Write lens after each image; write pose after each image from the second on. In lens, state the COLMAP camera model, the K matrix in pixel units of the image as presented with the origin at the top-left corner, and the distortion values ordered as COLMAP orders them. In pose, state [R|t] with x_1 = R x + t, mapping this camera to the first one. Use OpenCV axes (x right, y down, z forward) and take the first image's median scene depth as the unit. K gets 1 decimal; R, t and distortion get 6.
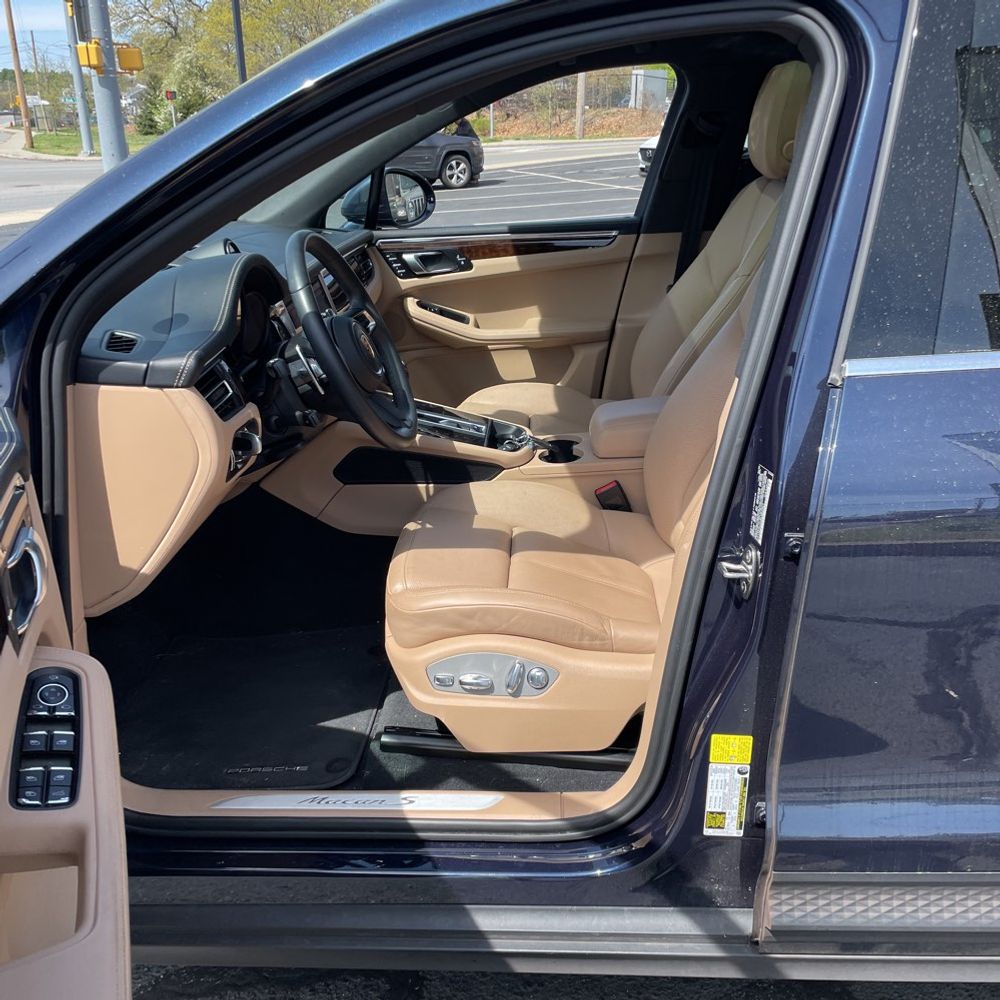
lens RADIAL K [[1001.7, 0, 500.0], [0, 1001.7, 500.0], [0, 0, 1]] dist [0.113120, -0.152290]
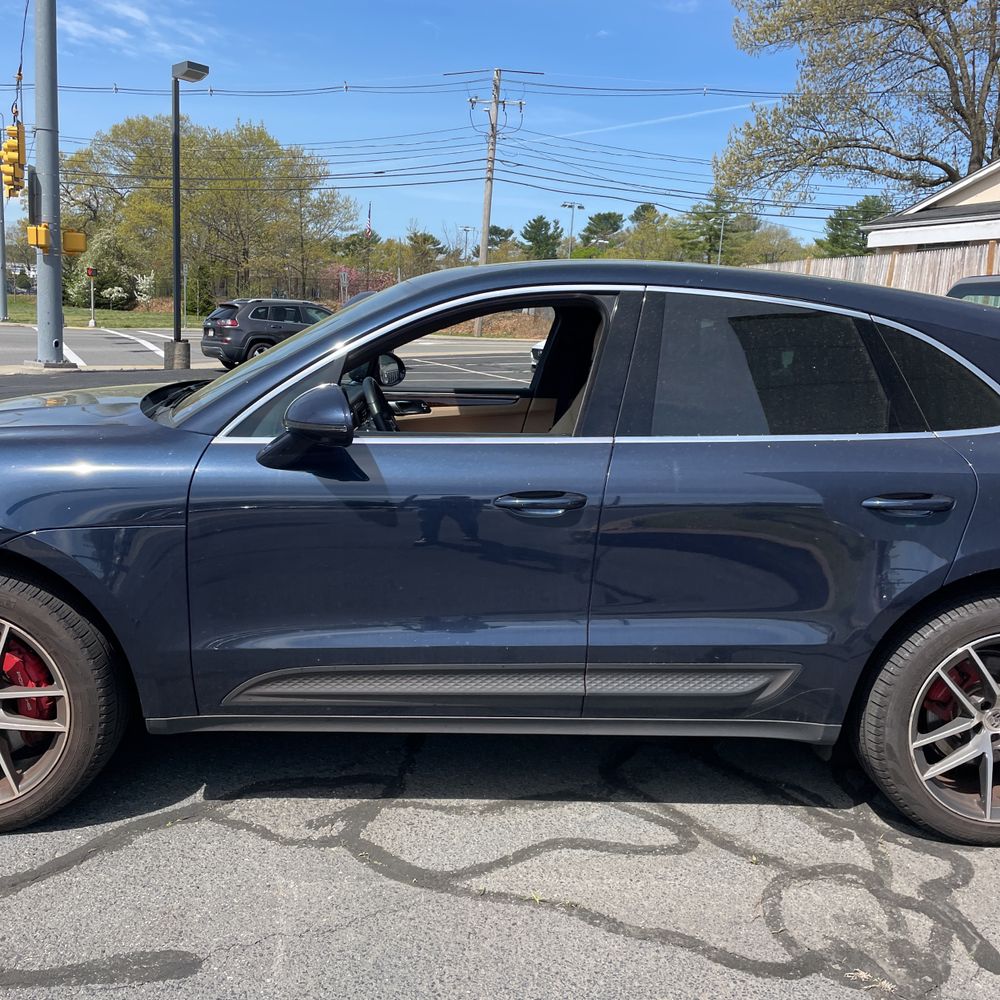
lens RADIAL K [[1005.1, 0, 498.1], [0, 1005.1, 498.4], [0, 0, 1]] dist [0.111196, -0.185530]
pose [[0.993339, 0.048103, 0.104705, -0.004915], [-0.028476, 0.982989, -0.181446, 0.011864], [-0.111651, 0.177256, 0.977811, -0.034415]]
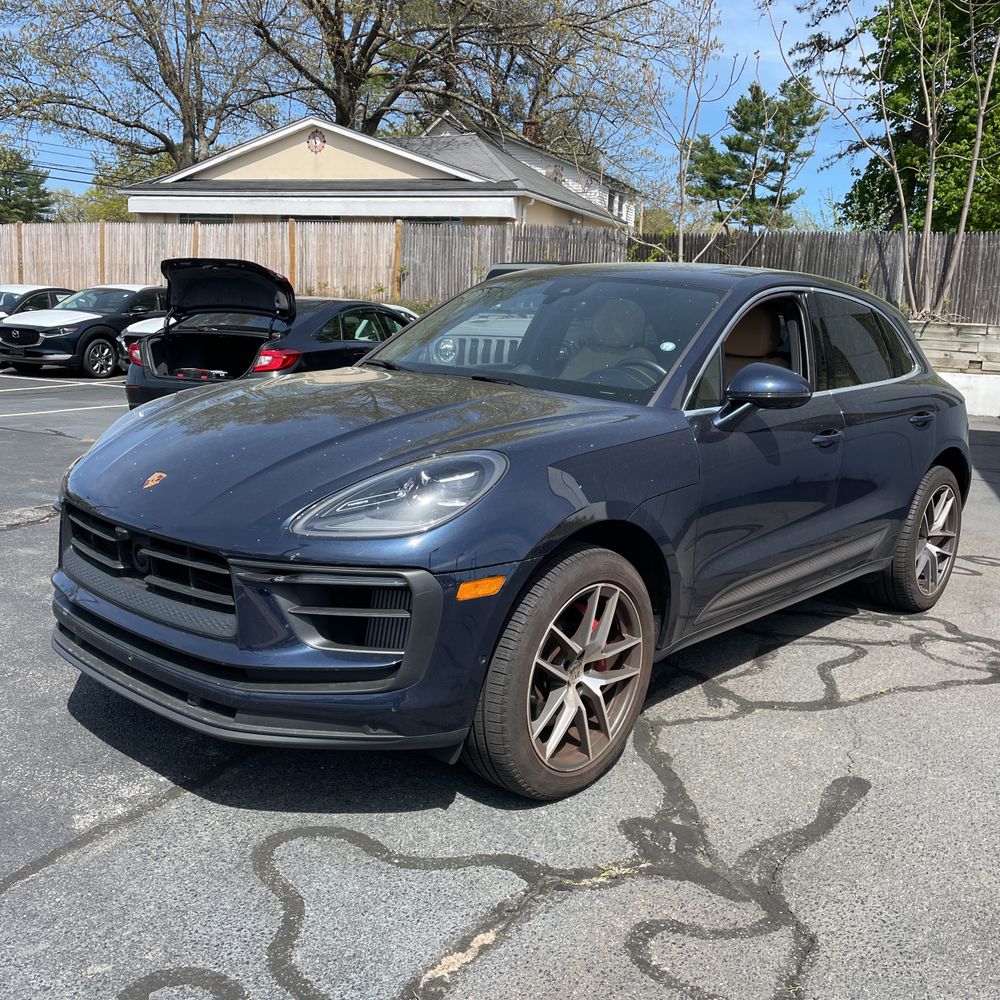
lens RADIAL K [[1001.7, 0, 500.0], [0, 1001.7, 500.0], [0, 0, 1]] dist [0.113120, -0.152290]
pose [[0.625697, -0.089092, 0.774961, -0.084320], [0.218587, 0.973680, -0.064548, 0.005761], [-0.748814, 0.209784, 0.628704, -0.008283]]
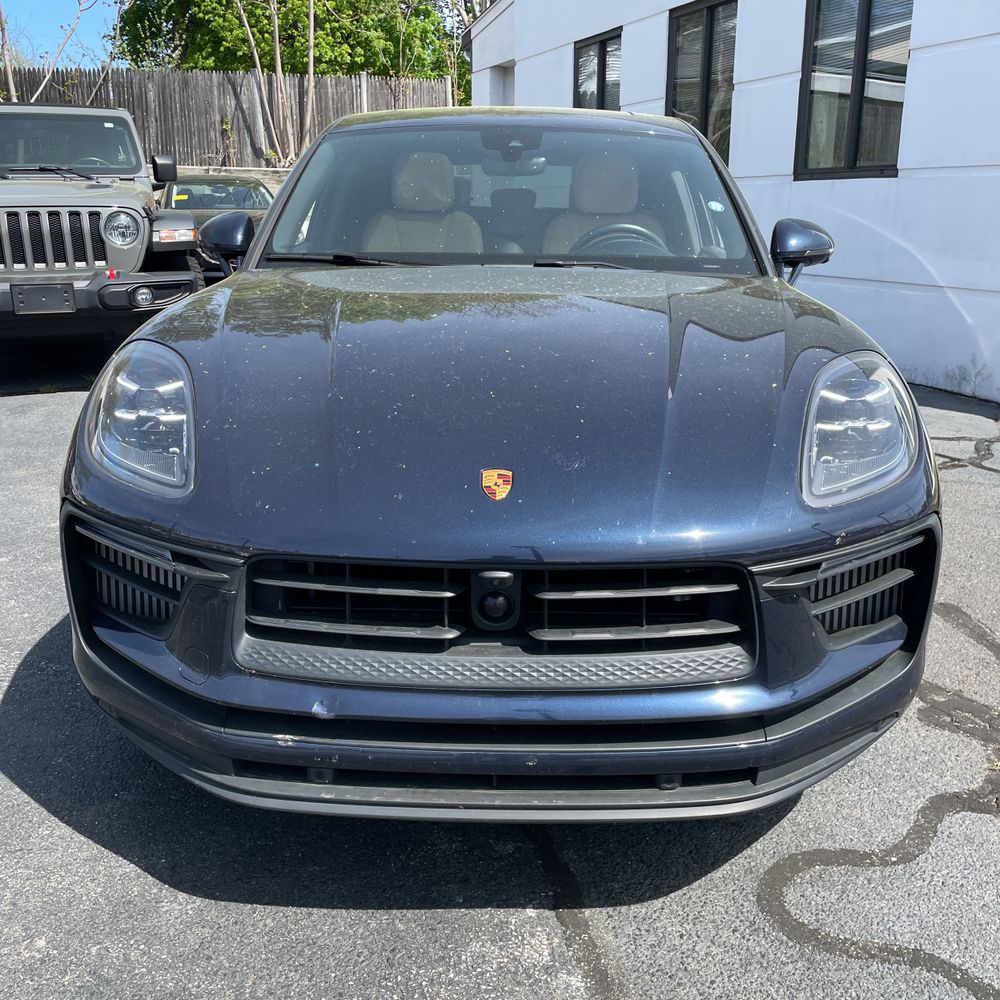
lens RADIAL K [[1001.7, 0, 500.0], [0, 1001.7, 500.0], [0, 0, 1]] dist [0.113120, -0.152290]
pose [[-0.036099, -0.277550, 0.960033, -0.086204], [0.356406, 0.893913, 0.271836, -0.014764], [-0.933634, 0.351974, 0.066651, 0.046313]]
